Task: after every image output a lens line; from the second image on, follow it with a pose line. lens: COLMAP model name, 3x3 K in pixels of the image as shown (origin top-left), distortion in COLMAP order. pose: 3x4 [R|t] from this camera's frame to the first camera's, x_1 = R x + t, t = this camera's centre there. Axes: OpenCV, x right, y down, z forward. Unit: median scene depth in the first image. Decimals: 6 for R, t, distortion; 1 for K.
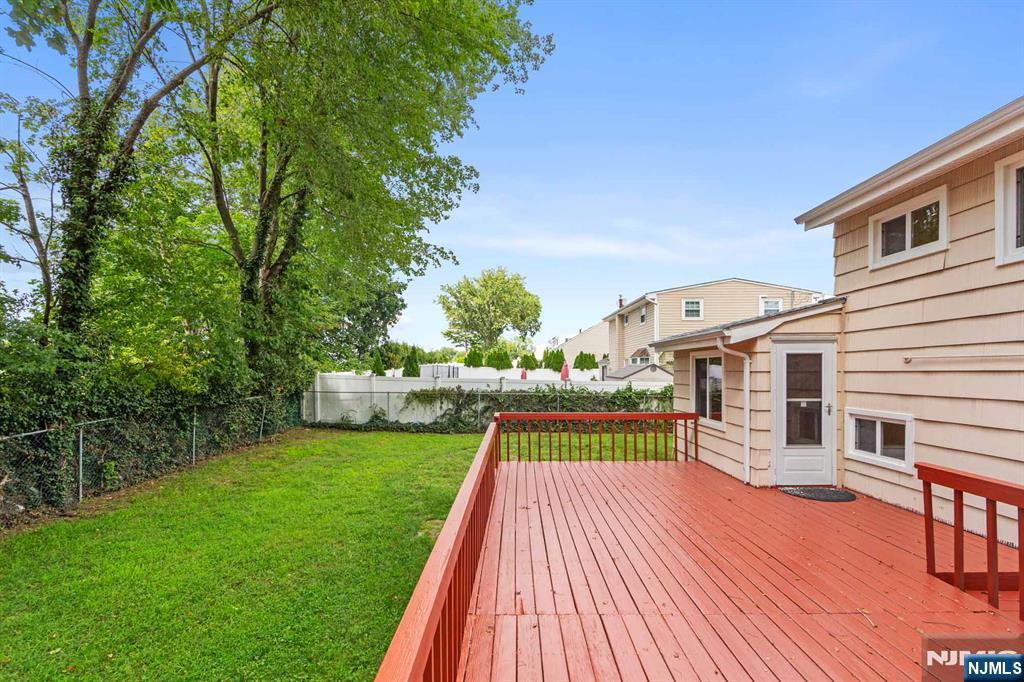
lens RADIAL K [[422.3, 0, 510.4], [0, 422.3, 379.3], [0, 0, 1]] dist [0.001638, 0.000461]
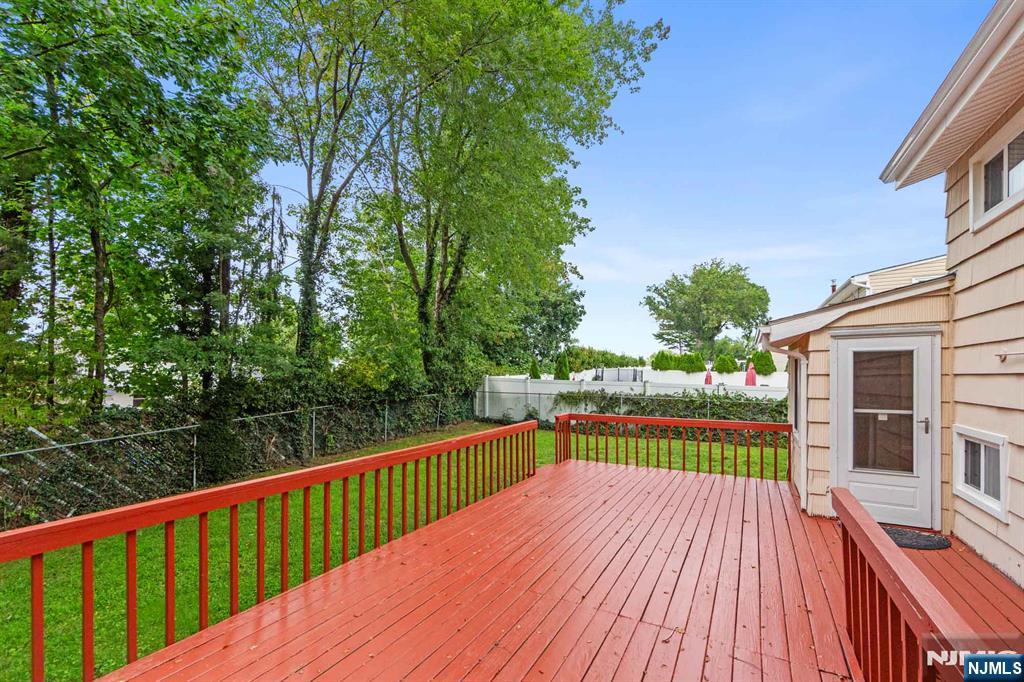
lens RADIAL K [[422.3, 0, 510.4], [0, 422.3, 379.3], [0, 0, 1]] dist [0.001638, 0.000461]
pose [[0.872250, 0.005512, -0.489029, 0.235878], [-0.009597, 0.999937, -0.005847, 0.000614], [0.488966, 0.009793, 0.872248, -0.000905]]
